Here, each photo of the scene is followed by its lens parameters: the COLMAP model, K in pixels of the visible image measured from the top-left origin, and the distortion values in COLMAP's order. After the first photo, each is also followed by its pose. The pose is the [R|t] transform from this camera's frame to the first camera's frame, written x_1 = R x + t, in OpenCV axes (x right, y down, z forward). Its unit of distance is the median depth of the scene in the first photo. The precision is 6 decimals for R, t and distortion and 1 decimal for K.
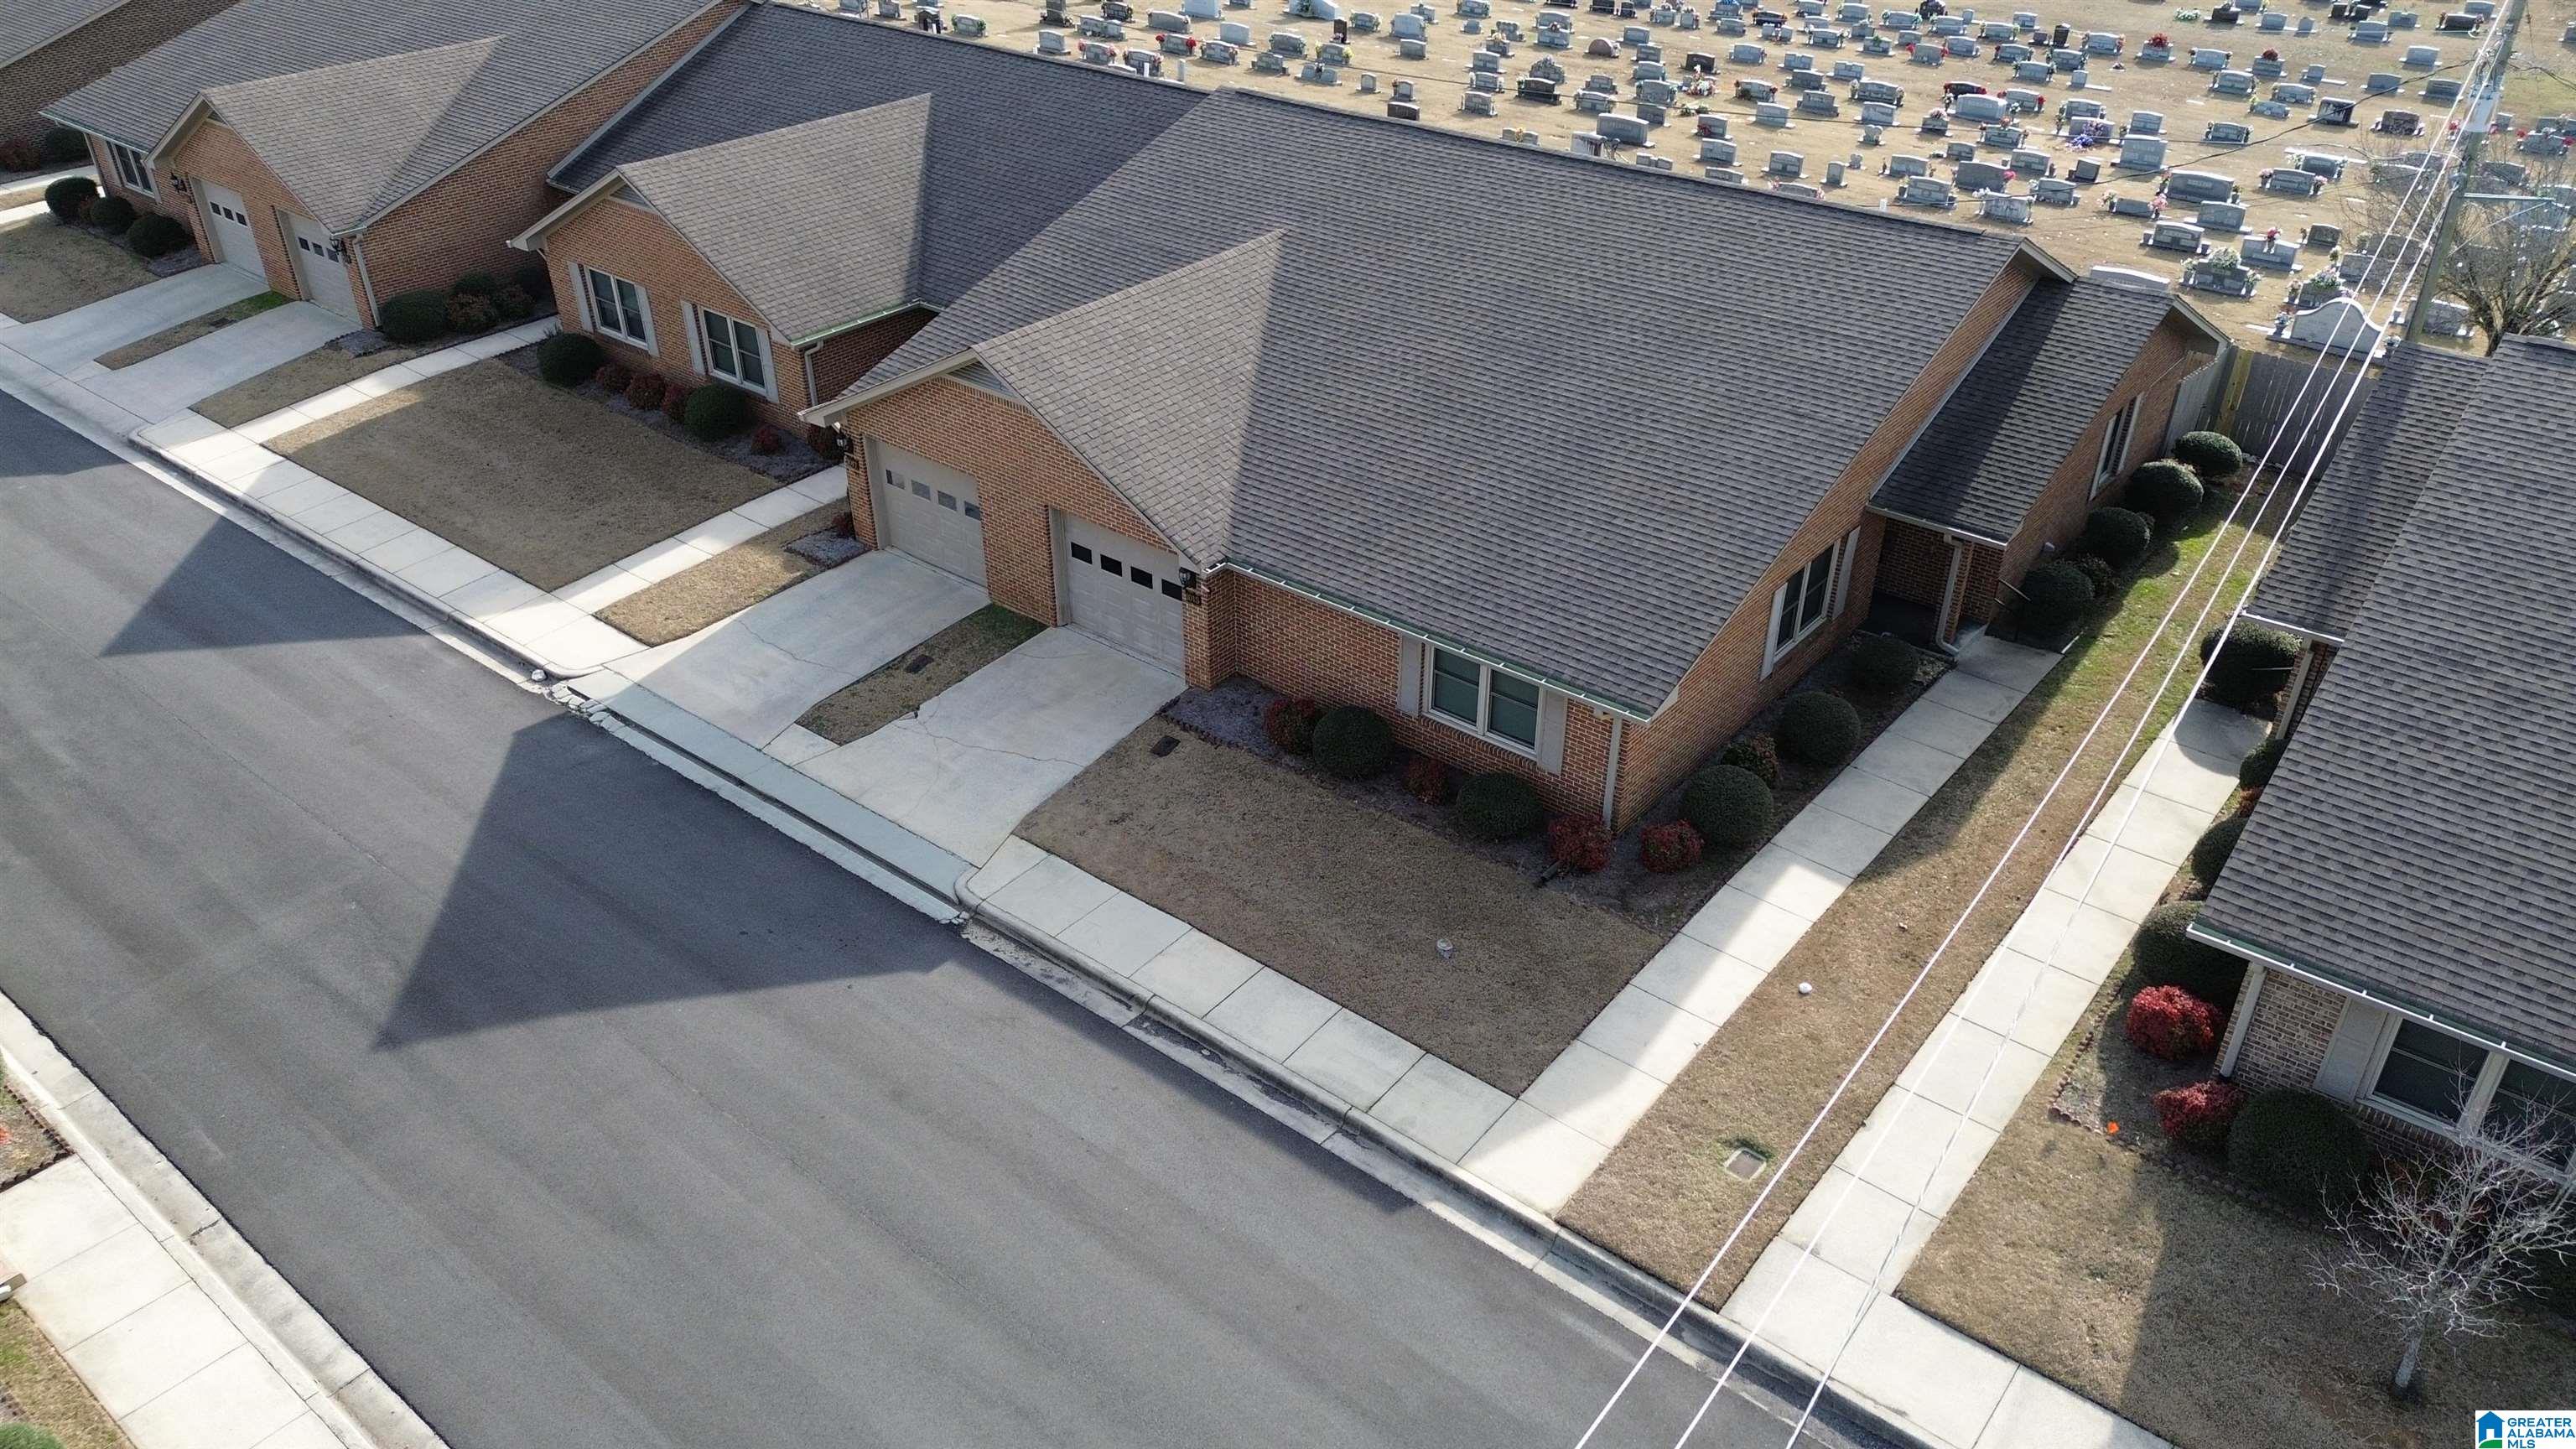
lens RADIAL K [[1787.6, 0, 1303.0], [0, 1787.6, 721.4], [0, 0, 1]] dist [0.104372, -0.102689]
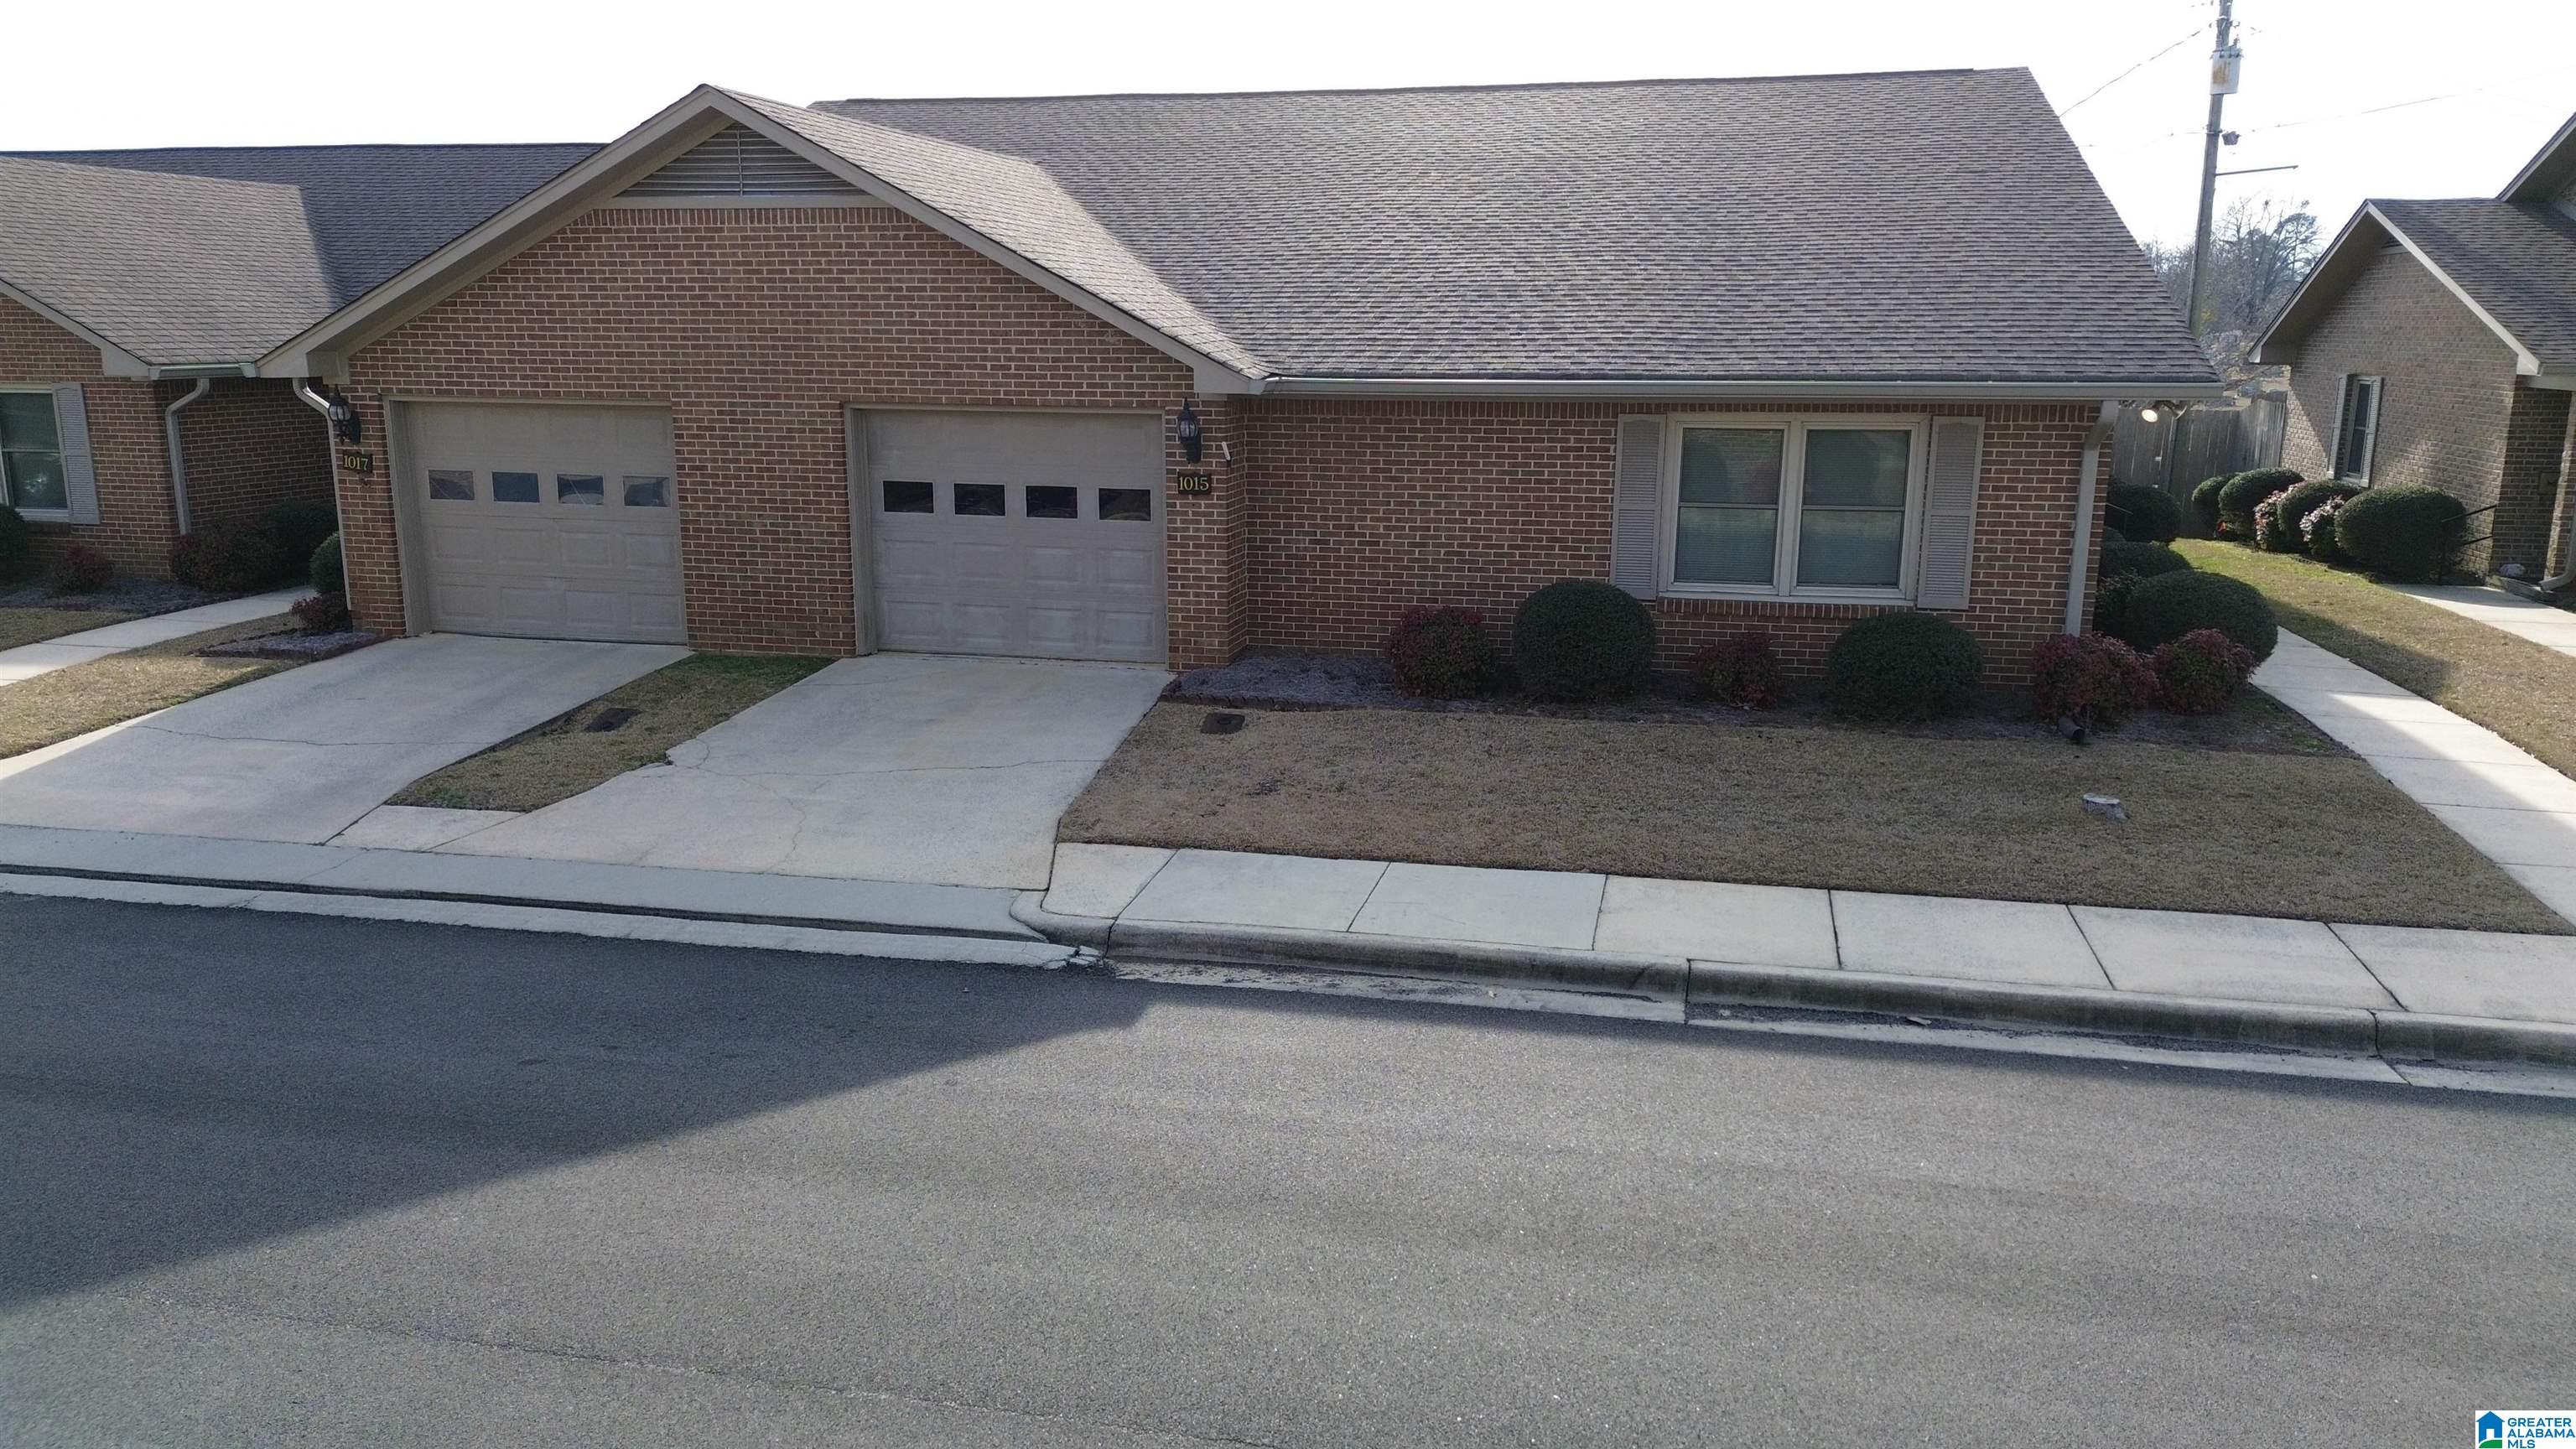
lens RADIAL K [[1809.4, 0, 1299.8], [0, 1809.4, 716.1], [0, 0, 1]] dist [0.089338, -0.102073]
pose [[0.896728, -0.091152, 0.433093, -0.274631], [0.232624, 0.929561, -0.286011, 0.161316], [-0.376516, 0.357222, 0.854768, 0.528411]]
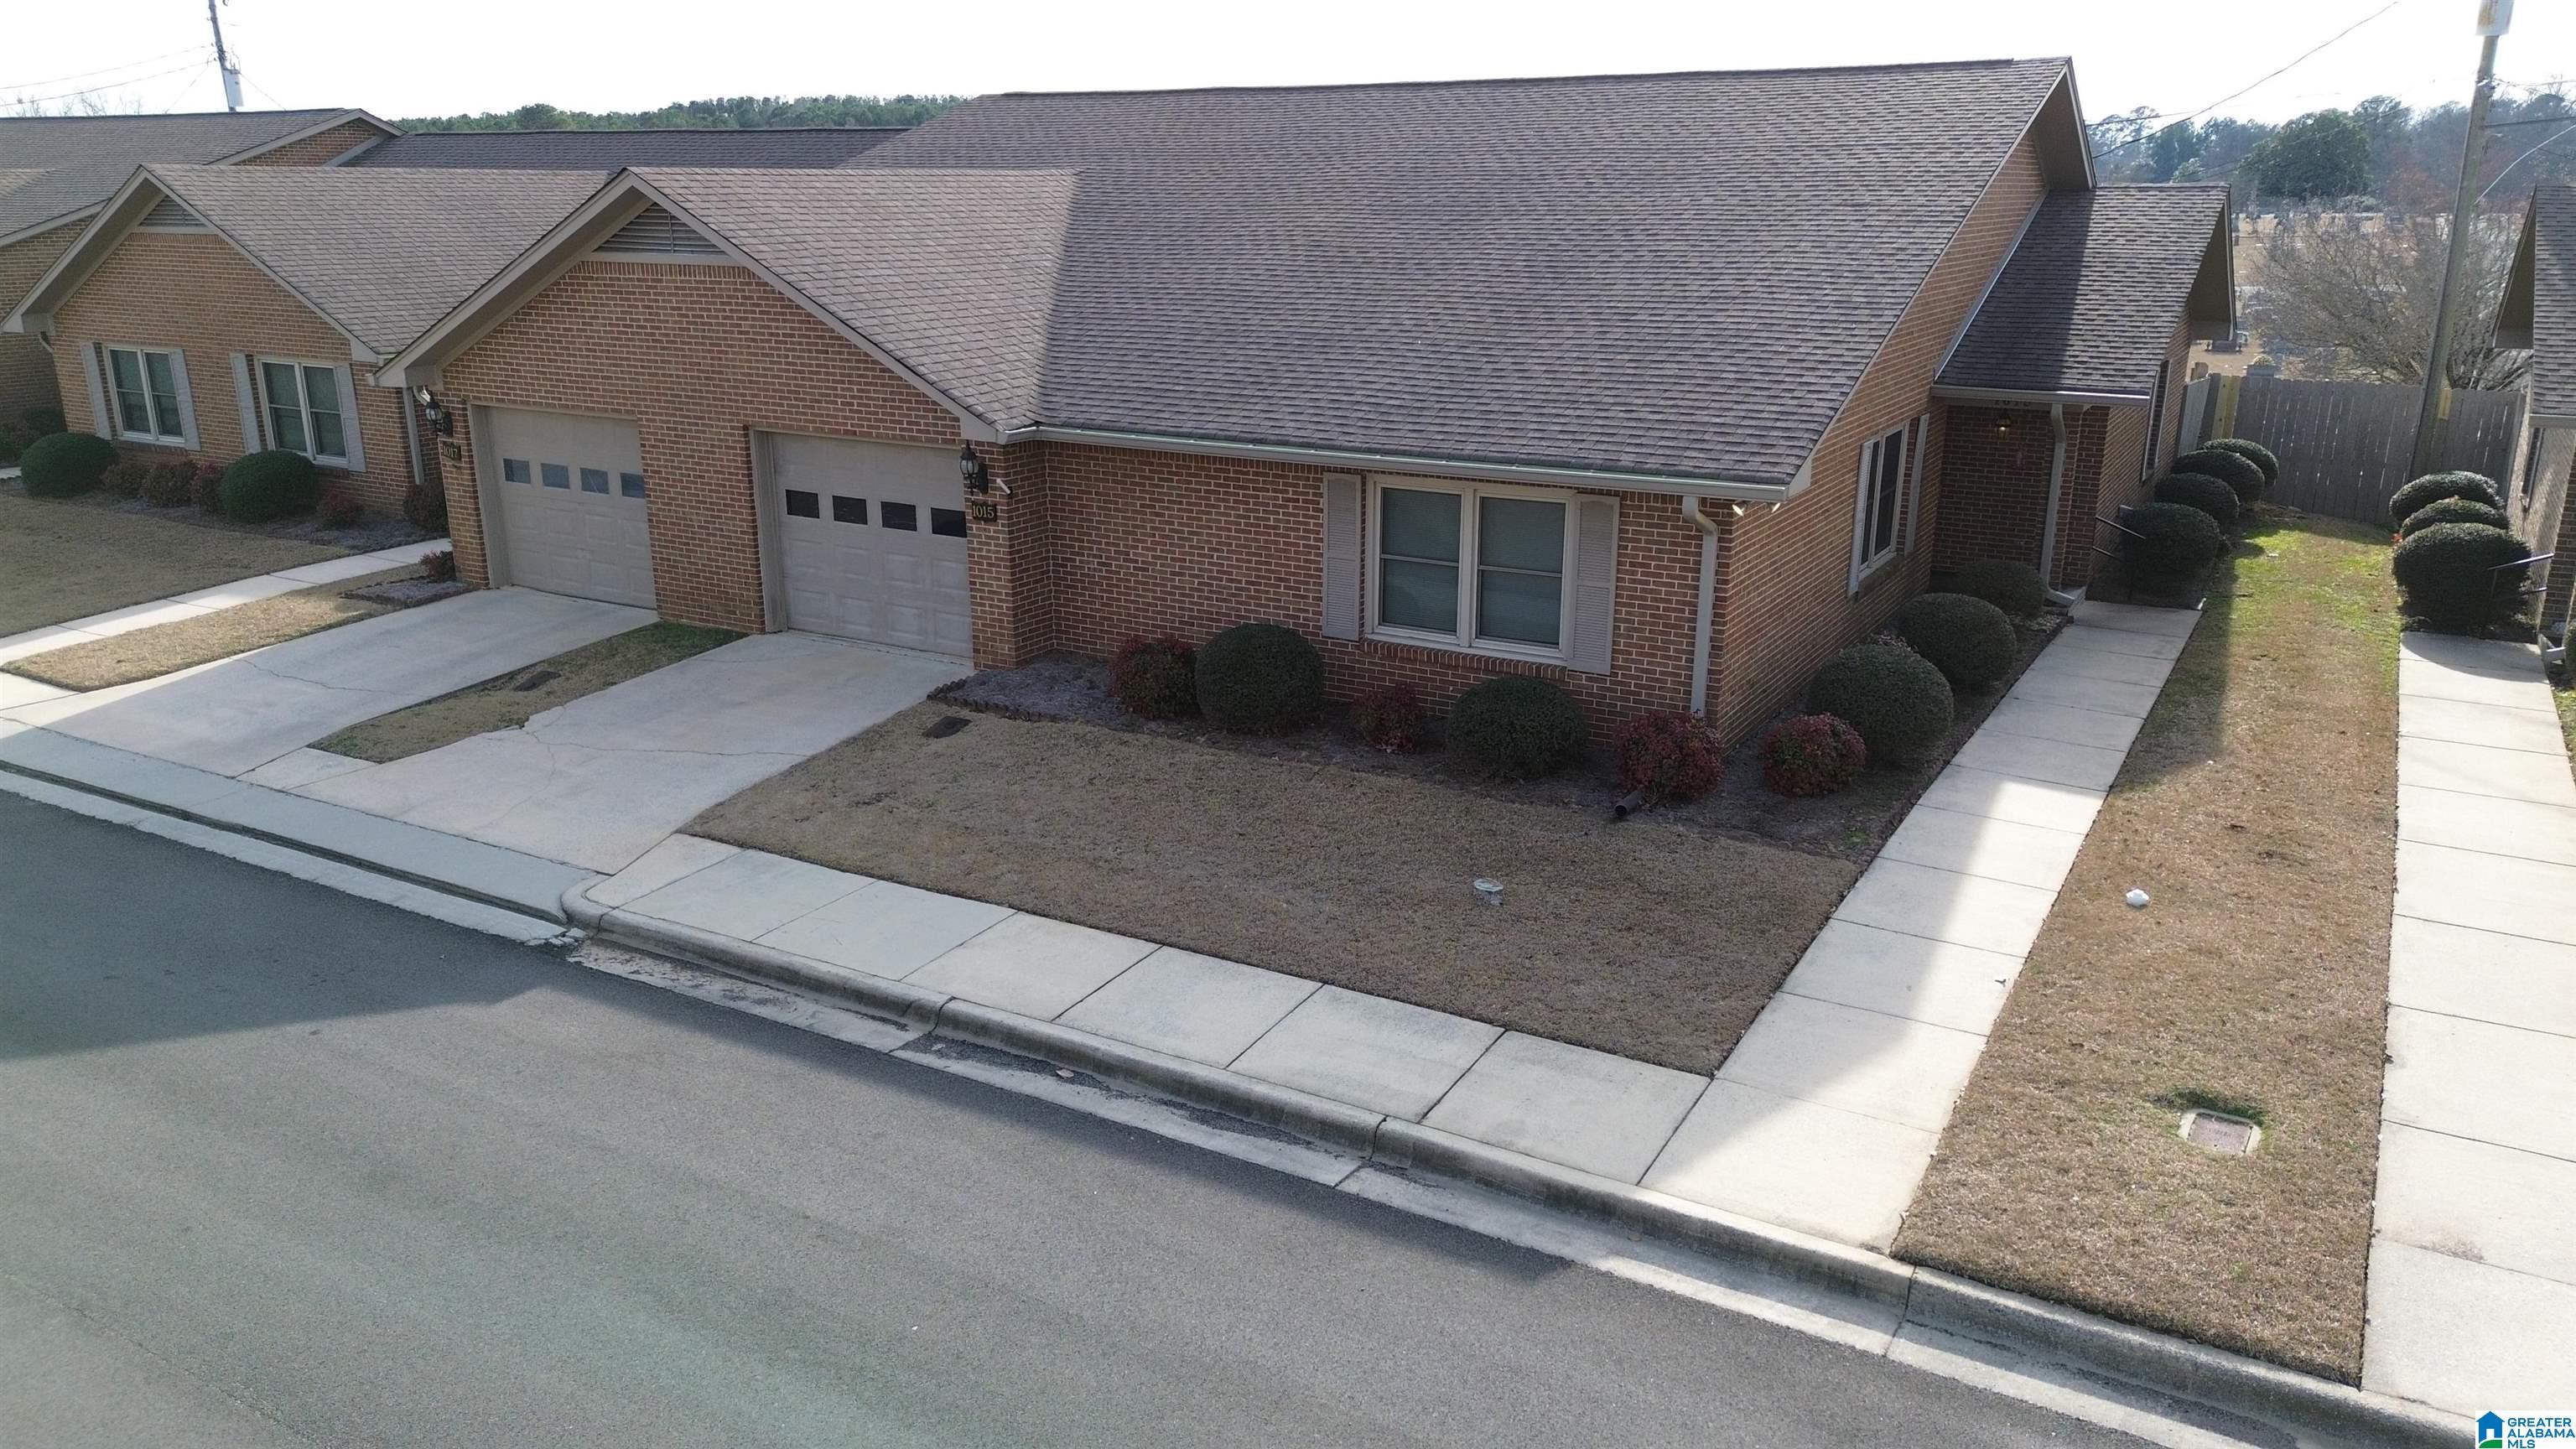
lens RADIAL K [[1809.4, 0, 1299.8], [0, 1809.4, 716.1], [0, 0, 1]] dist [0.089338, -0.102073]
pose [[0.988700, -0.044311, 0.143207, -0.045126], [0.081221, 0.961285, -0.263314, 0.177507], [-0.125995, 0.271970, 0.954022, 0.381372]]
